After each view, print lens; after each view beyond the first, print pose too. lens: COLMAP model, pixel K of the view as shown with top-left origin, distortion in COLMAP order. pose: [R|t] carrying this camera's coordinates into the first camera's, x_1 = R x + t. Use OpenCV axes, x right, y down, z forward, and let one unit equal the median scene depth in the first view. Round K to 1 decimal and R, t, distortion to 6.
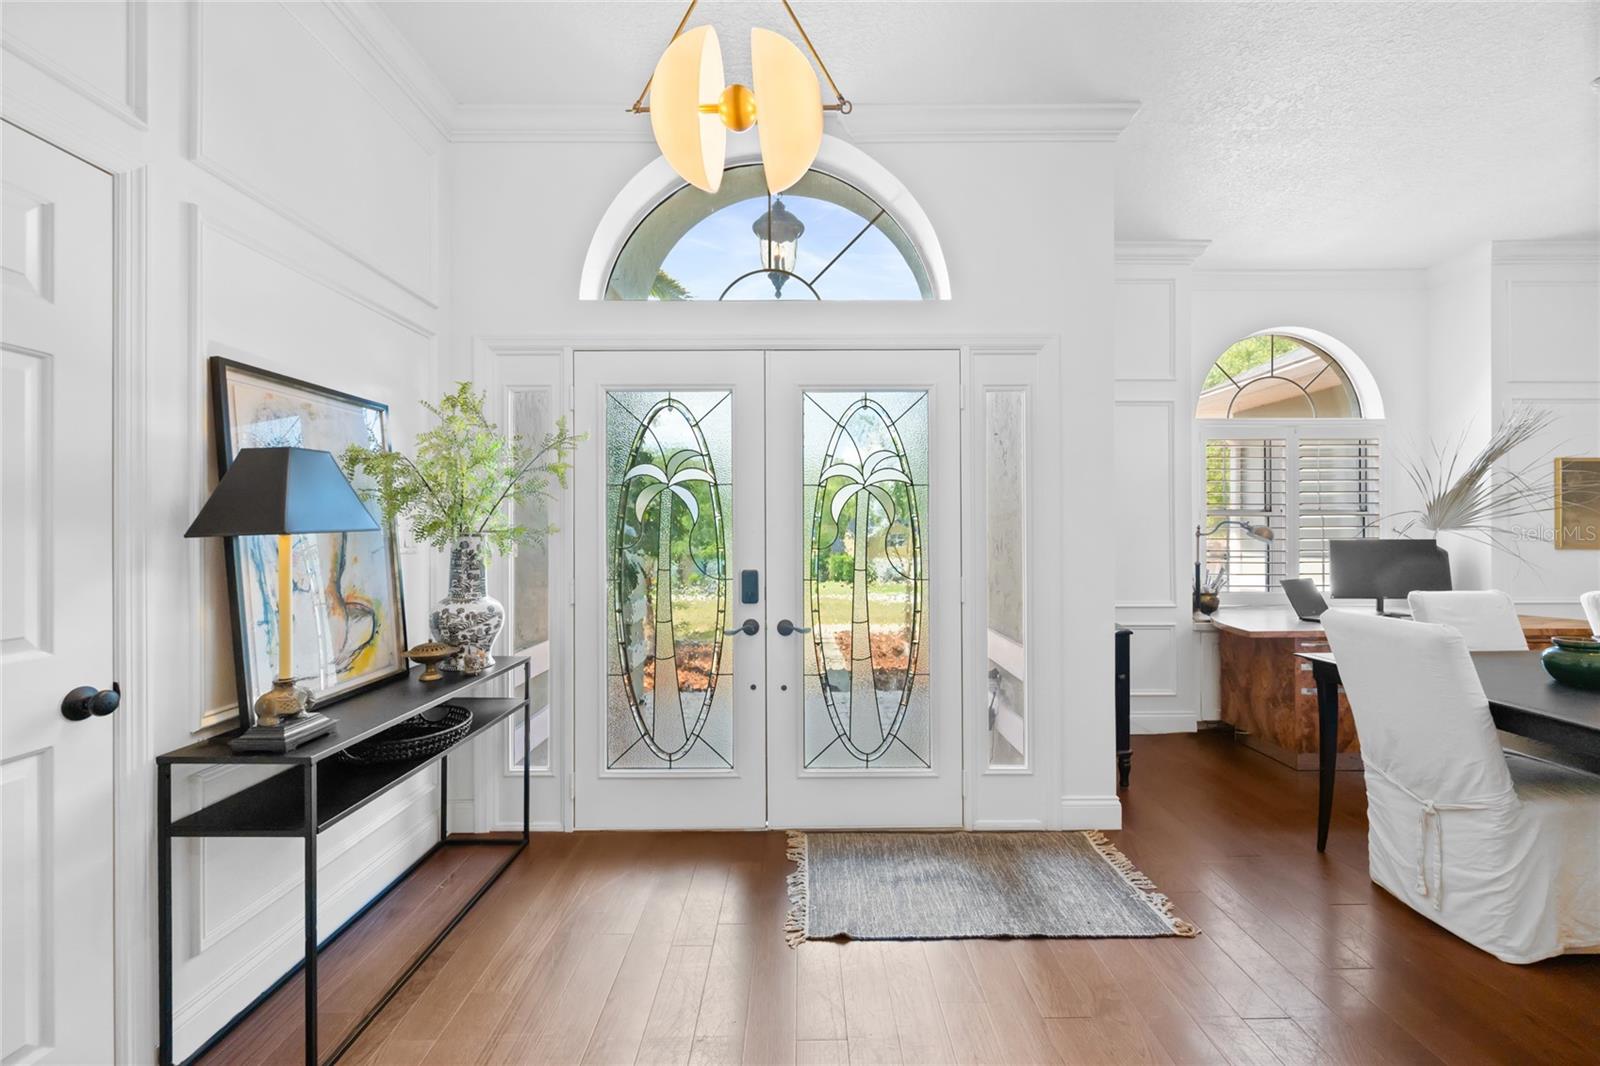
lens RADIAL K [[627.9, 0, 800.4], [0, 627.9, 527.3], [0, 0, 1]] dist [-0.000718, 0.000101]
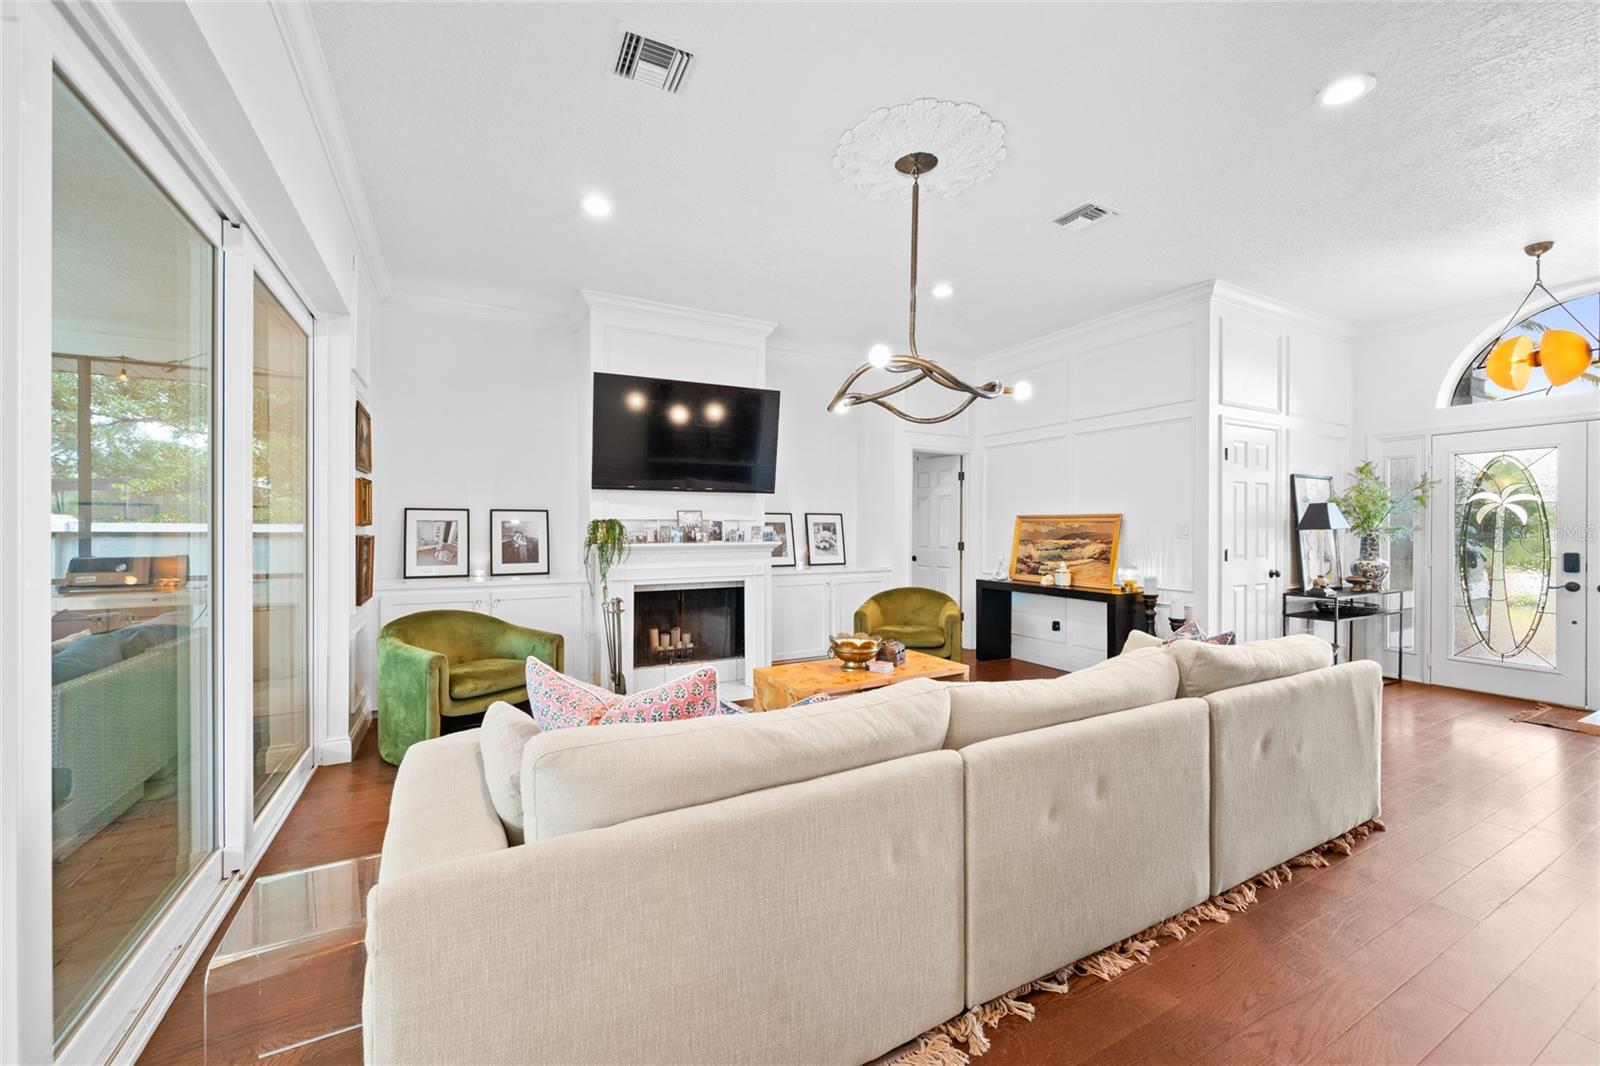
lens RADIAL K [[627.9, 0, 807.7], [0, 627.9, 528.9], [0, 0, 1]] dist [-0.000718, 0.000101]
pose [[0.476704, 0.004509, -0.879052, 0.398553], [0.000135, 0.999986, 0.005203, -0.005494], [0.879064, -0.002599, 0.476697, -1.518140]]
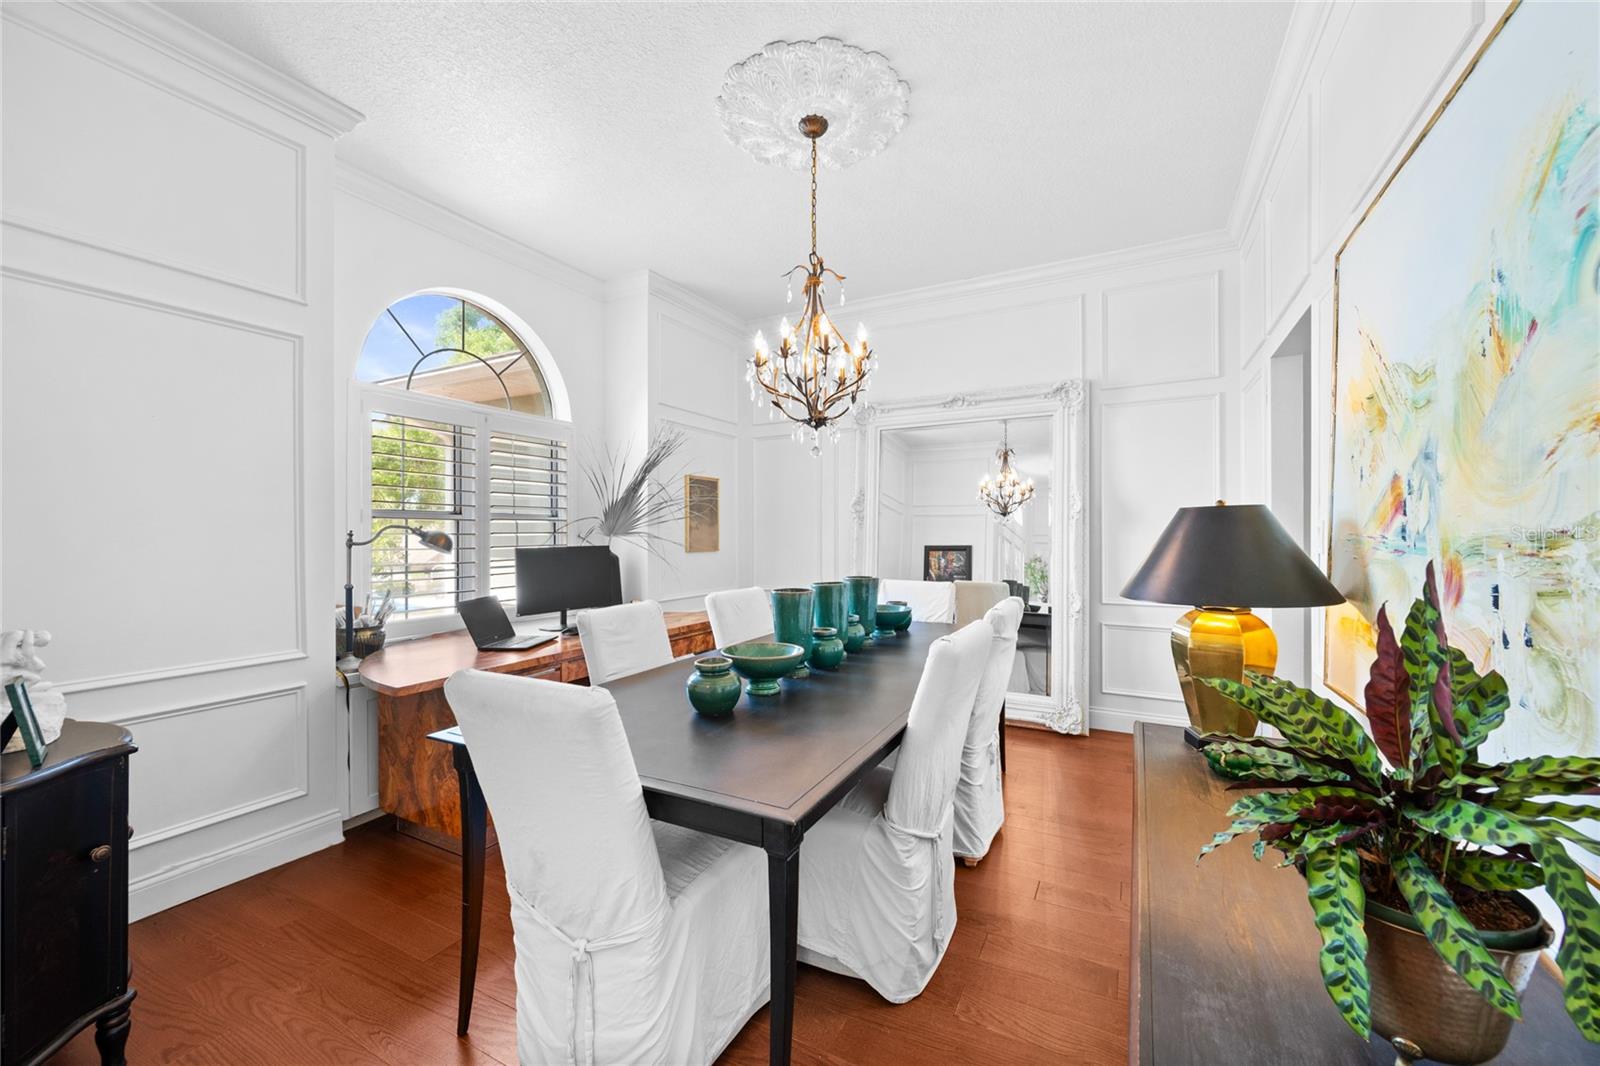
lens RADIAL K [[627.9, 0, 810.5], [0, 627.9, 535.0], [0, 0, 1]] dist [-0.000718, 0.000101]
pose [[0.466502, -0.001374, 0.884519, 0.371472], [-0.001401, 0.999996, 0.002292, -0.000902], [-0.884519, -0.002309, 0.466499, 0.333635]]
